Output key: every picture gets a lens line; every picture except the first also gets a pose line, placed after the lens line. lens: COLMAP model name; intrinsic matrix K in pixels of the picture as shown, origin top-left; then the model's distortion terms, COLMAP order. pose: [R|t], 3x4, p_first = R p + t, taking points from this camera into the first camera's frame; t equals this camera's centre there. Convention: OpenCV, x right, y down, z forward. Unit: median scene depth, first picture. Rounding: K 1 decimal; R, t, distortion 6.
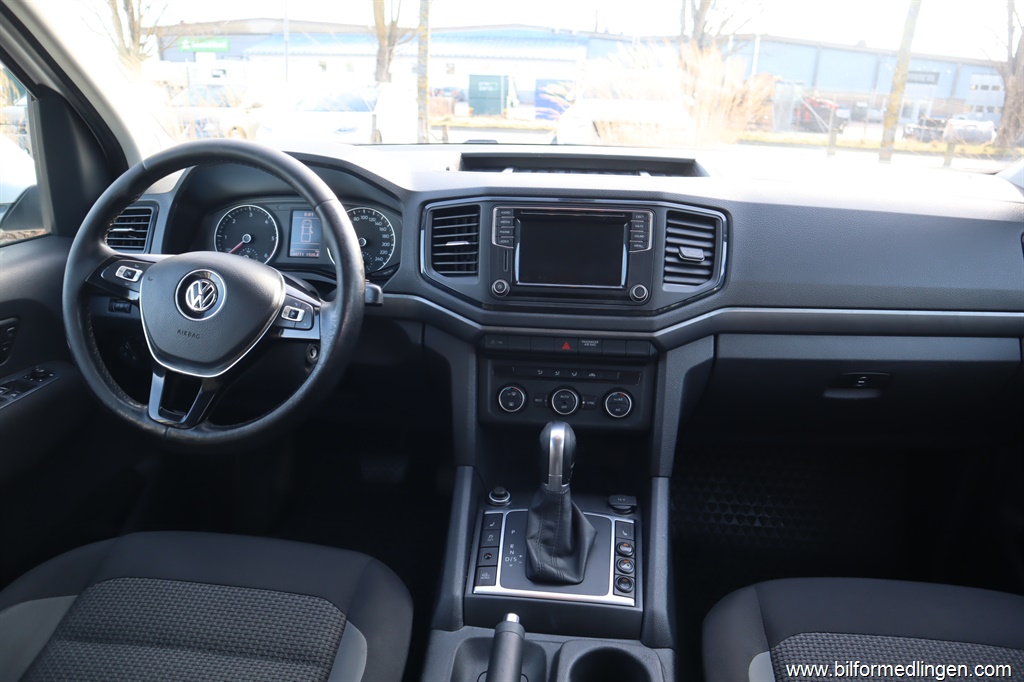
lens RADIAL K [[710.4, 0, 512.0], [0, 710.4, 341.0], [0, 0, 1]] dist [-0.128228, 0.083161]
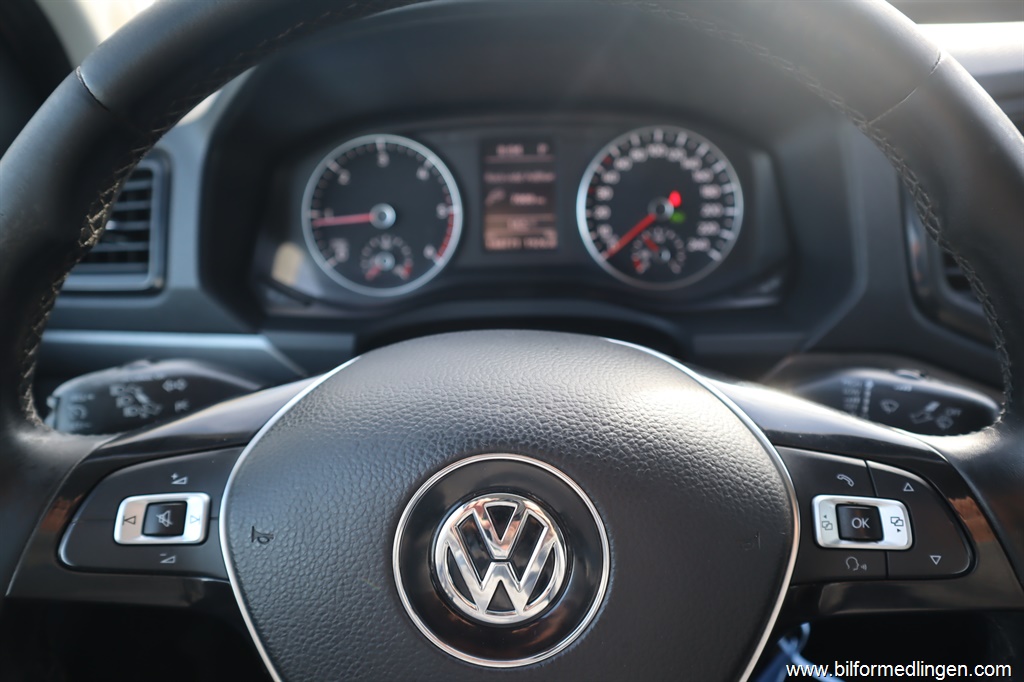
lens RADIAL K [[710.4, 0, 512.0], [0, 710.4, 341.0], [0, 0, 1]] dist [-0.128228, 0.083161]
pose [[0.996219, -0.081196, 0.030911, -0.336144], [0.076876, 0.989575, 0.121782, -0.123777], [-0.040477, -0.118945, 0.992075, 0.585368]]
